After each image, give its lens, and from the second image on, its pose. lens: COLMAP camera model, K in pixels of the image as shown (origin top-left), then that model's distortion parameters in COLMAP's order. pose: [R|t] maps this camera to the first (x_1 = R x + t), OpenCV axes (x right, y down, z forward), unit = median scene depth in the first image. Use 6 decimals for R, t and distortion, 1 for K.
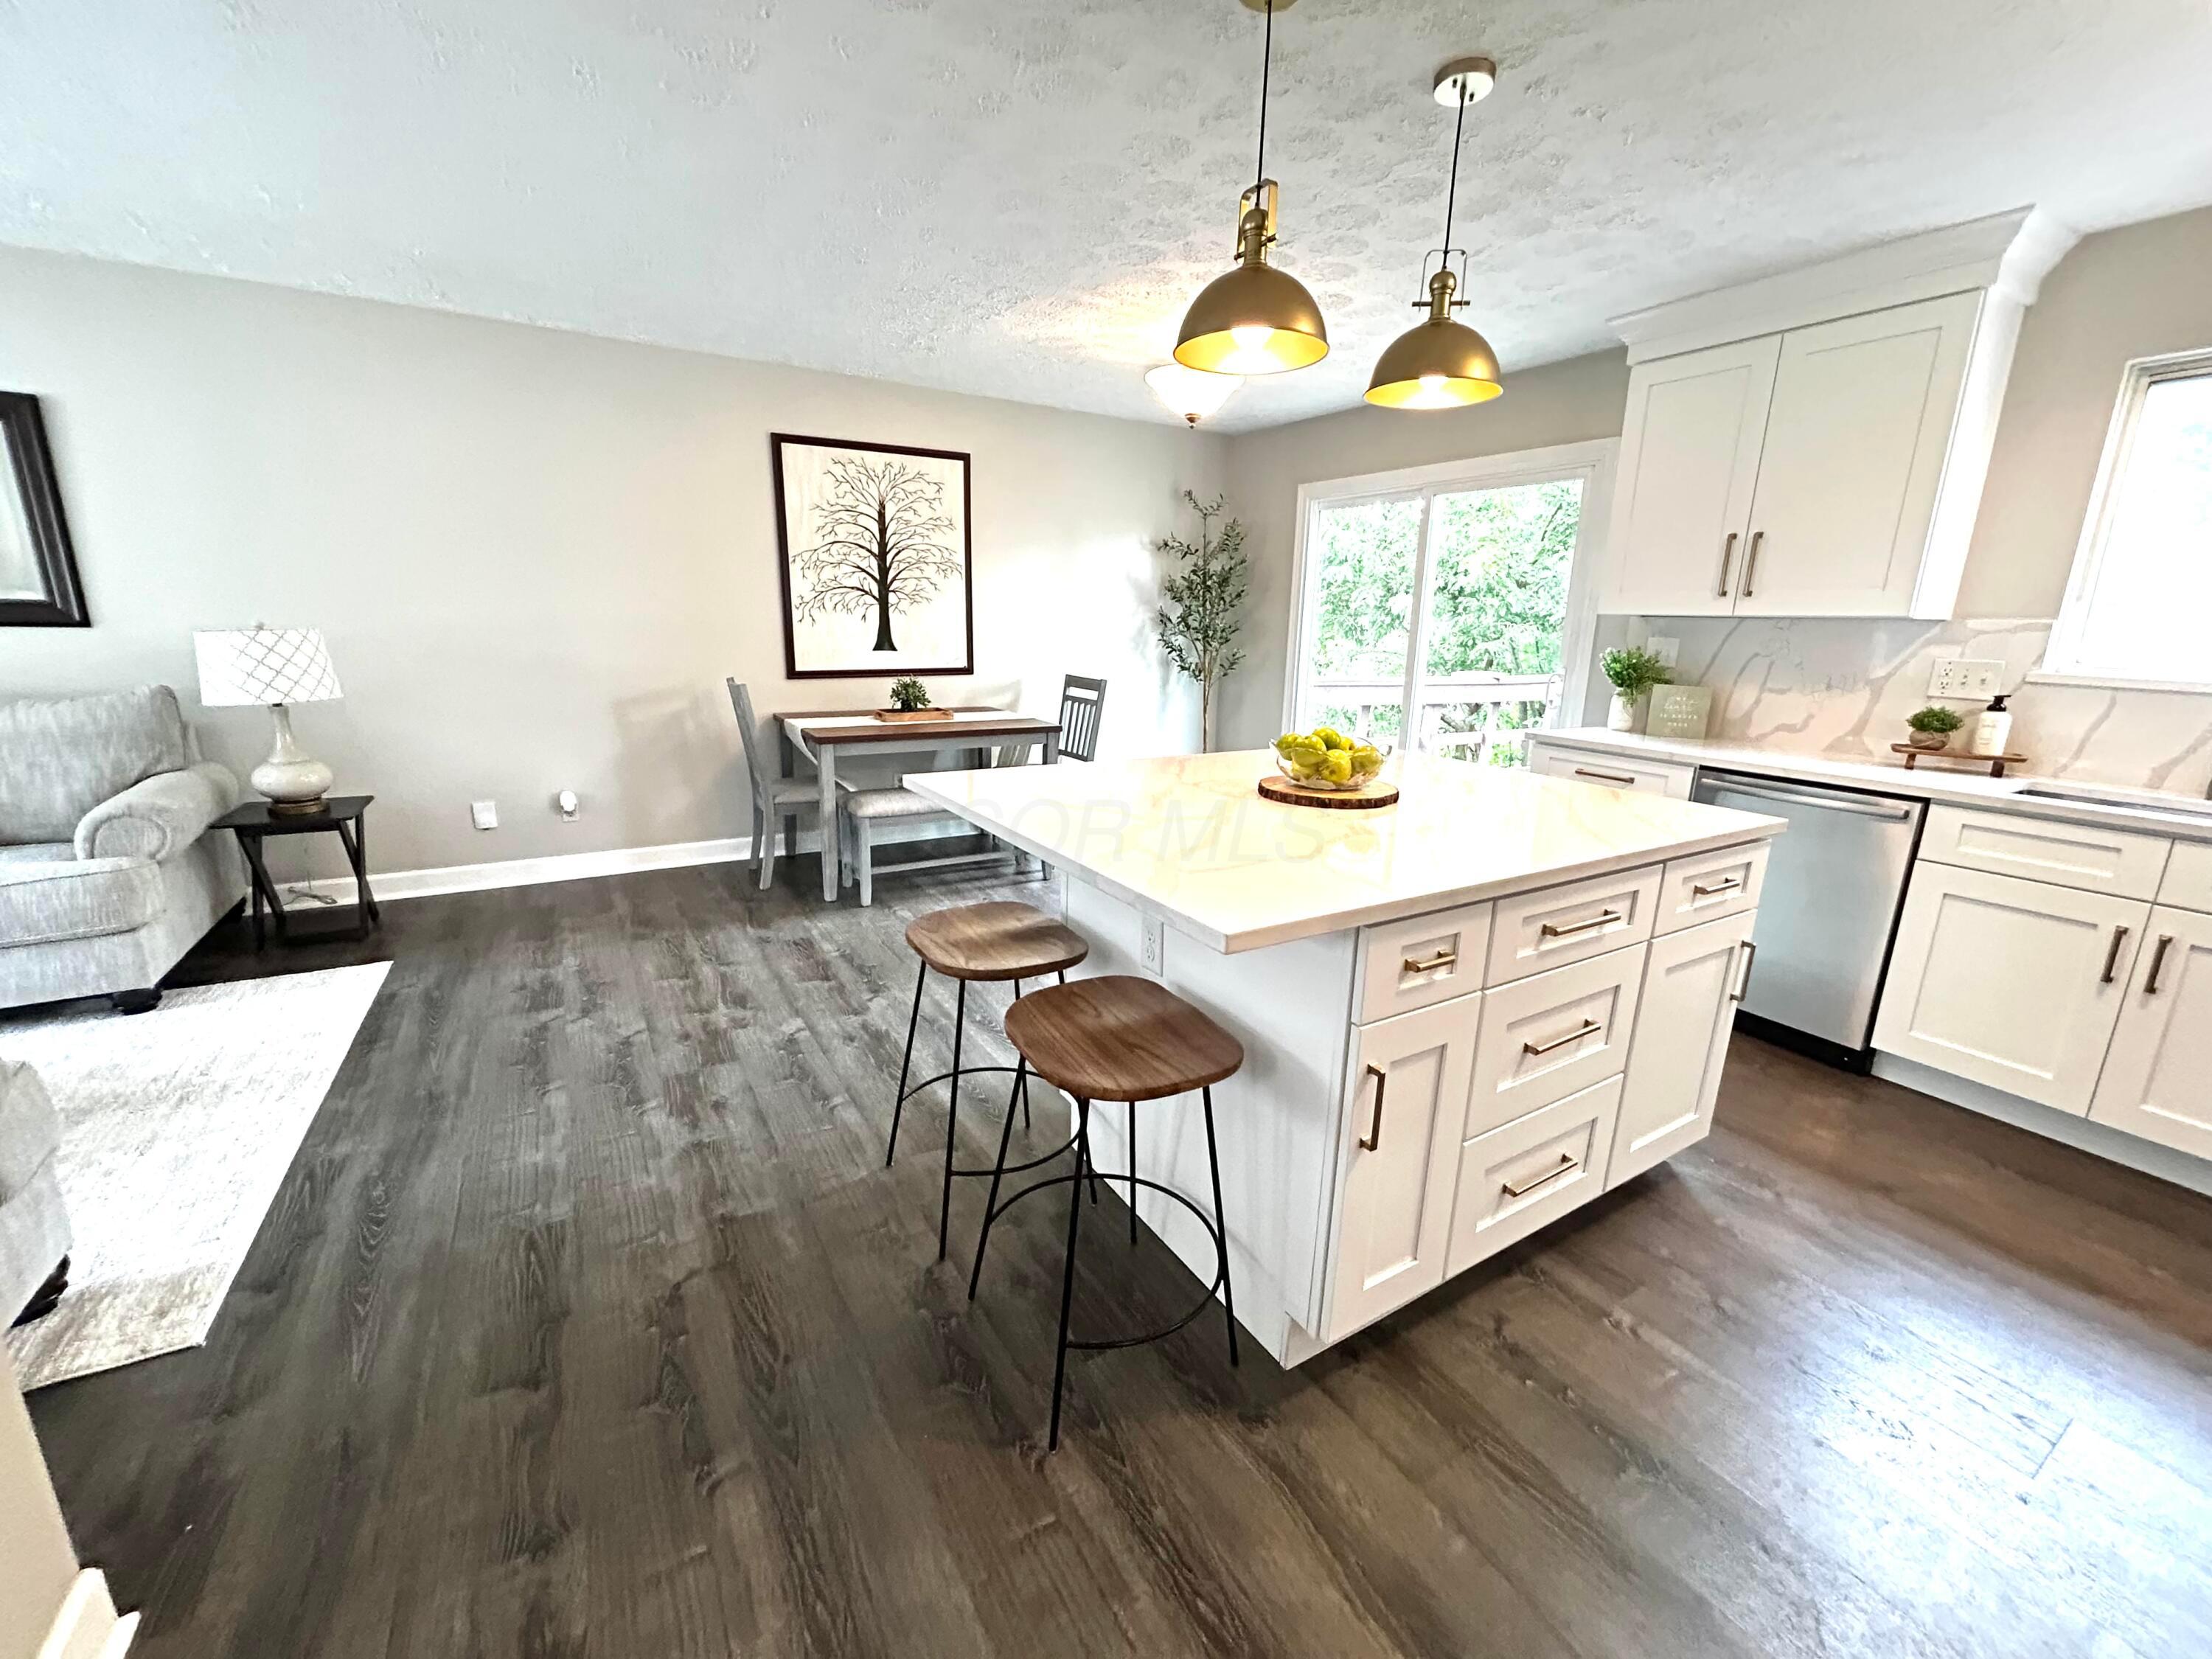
lens RADIAL K [[885.6, 0, 1101.1], [0, 885.6, 831.7], [0, 0, 1]] dist [-0.001537, 0.001758]
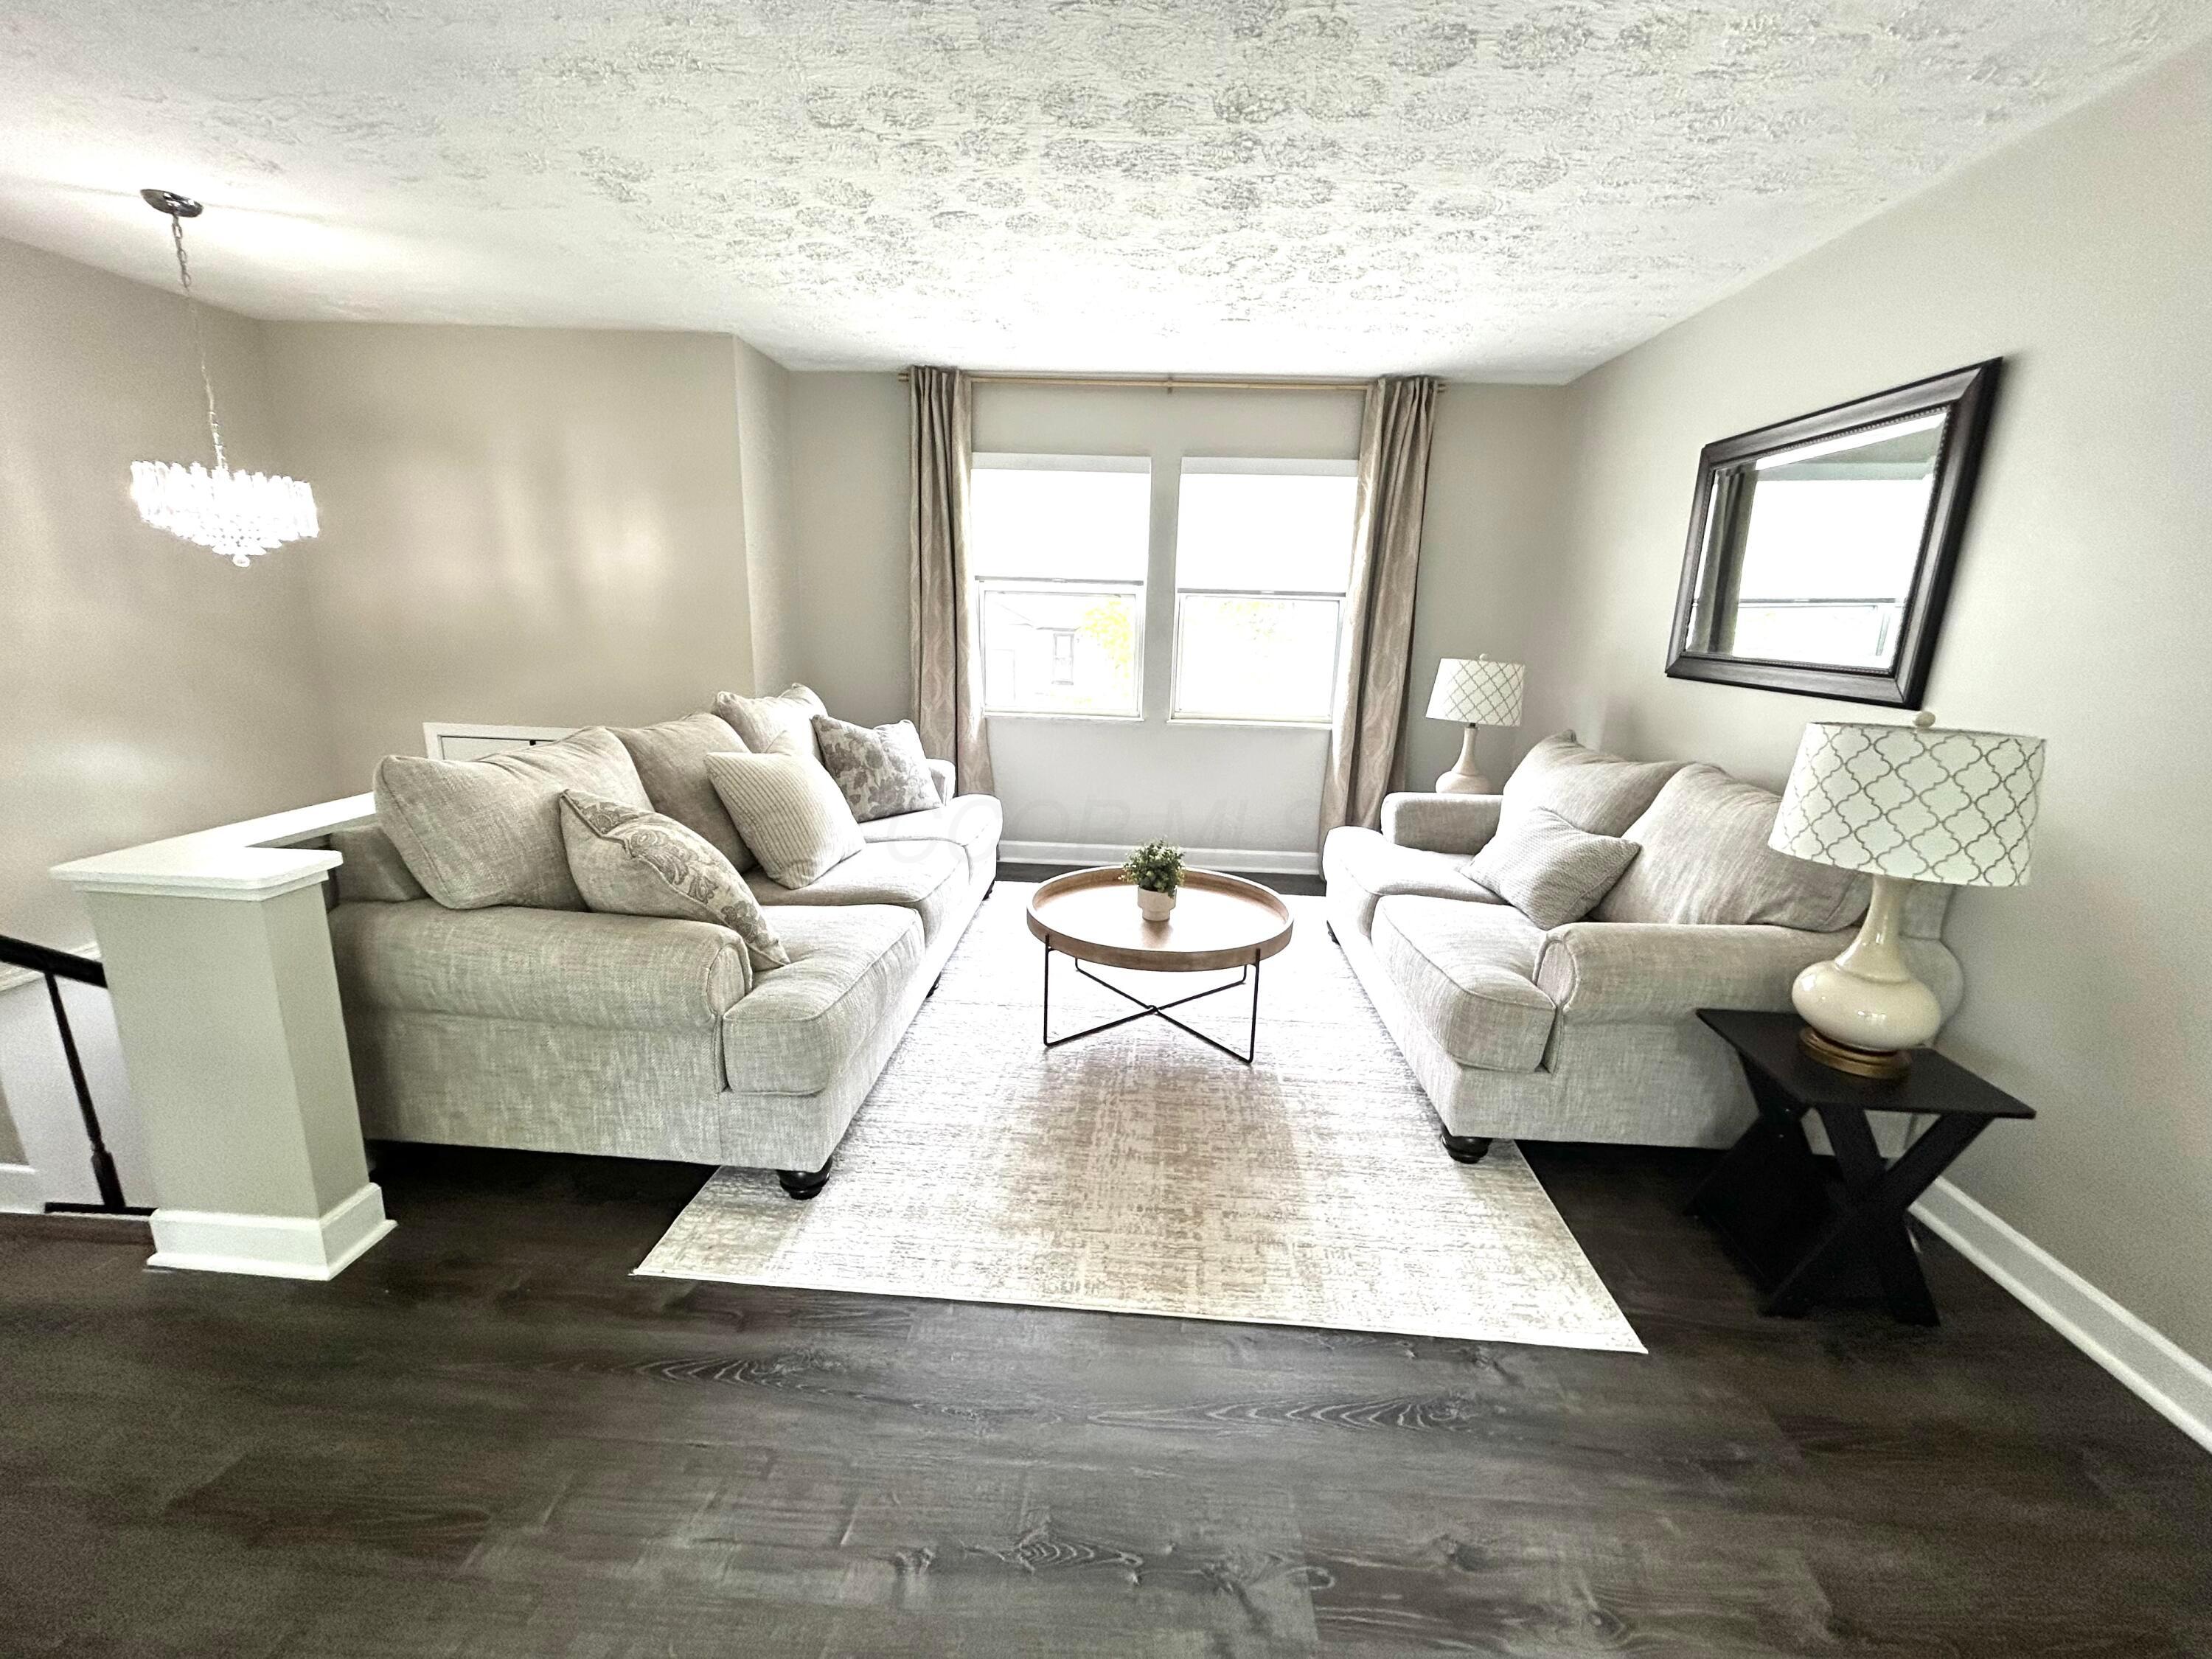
lens RADIAL K [[885.6, 0, 1107.2], [0, 885.6, 826.3], [0, 0, 1]] dist [-0.001537, 0.001758]
pose [[-0.557597, 0.157817, -0.814972, -0.259325], [-0.238293, 0.910011, 0.339259, -0.246090], [0.795175, 0.383372, -0.469812, 0.911428]]
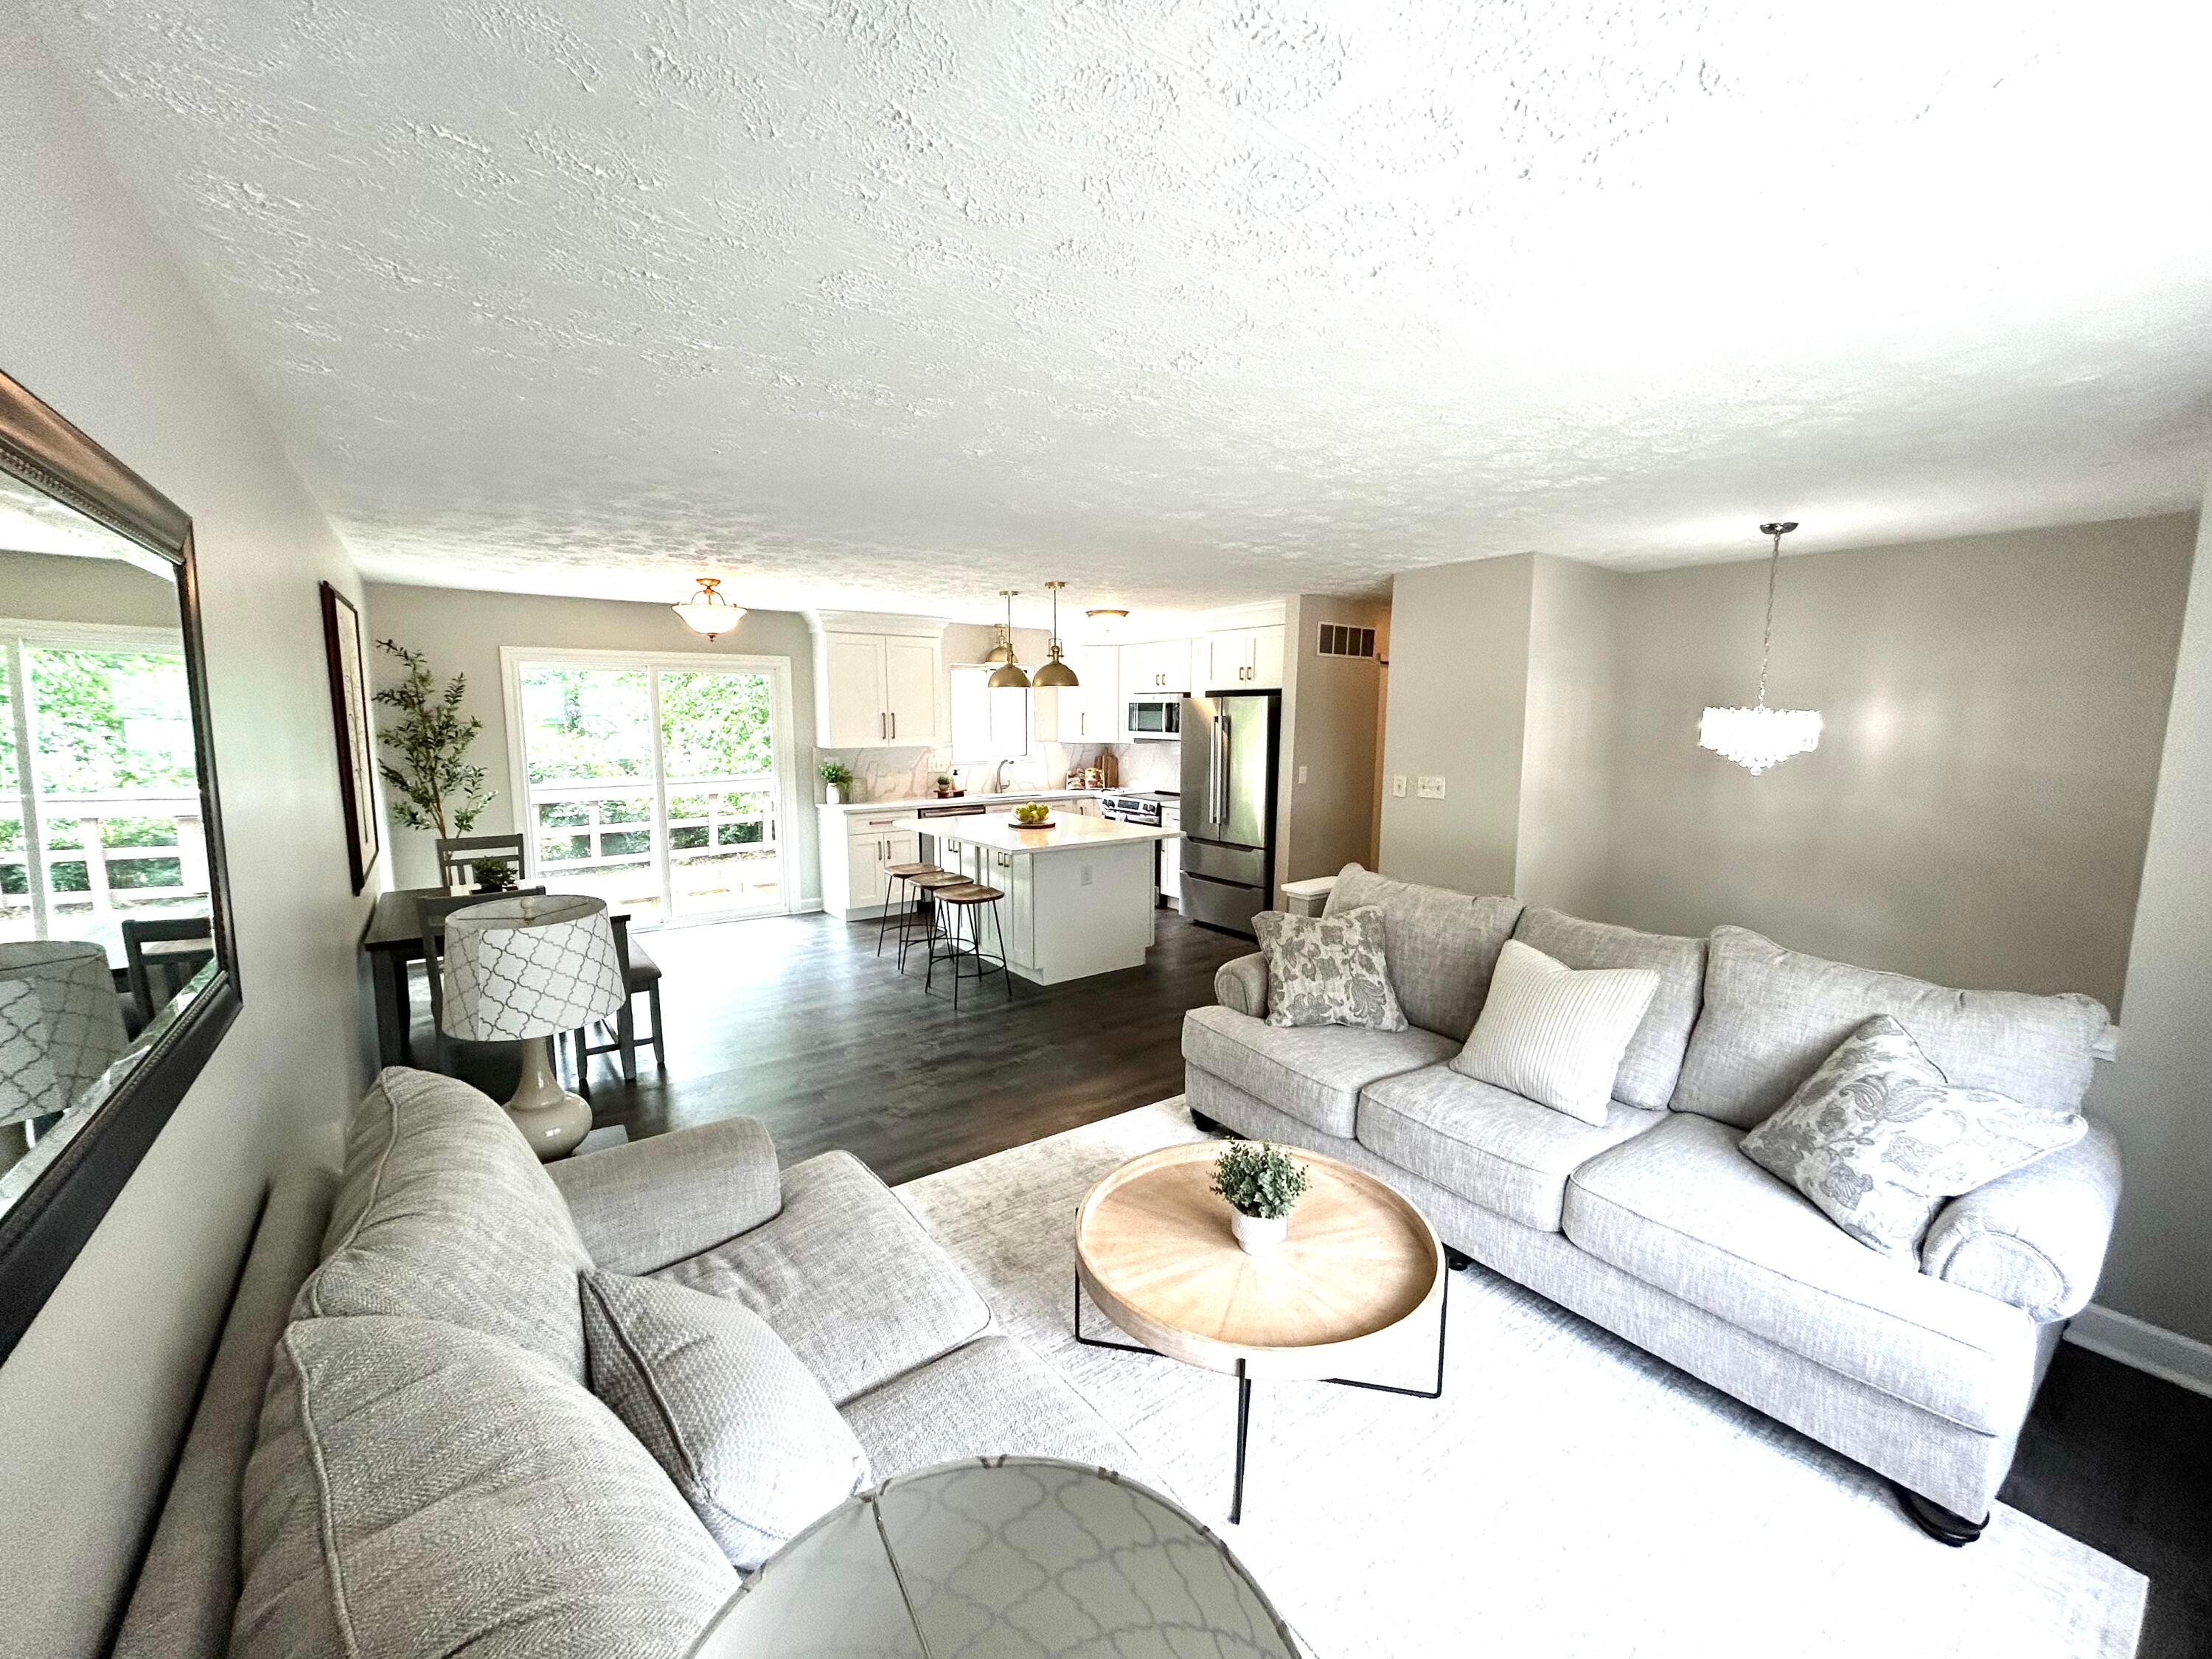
lens RADIAL K [[885.6, 0, 1105.6], [0, 885.6, 822.9], [0, 0, 1]] dist [-0.001537, 0.001758]
pose [[-0.094402, -0.150364, 0.984113, -1.685146], [0.230232, 0.958432, 0.168526, -0.313882], [-0.968546, 0.242484, -0.055859, 0.615583]]
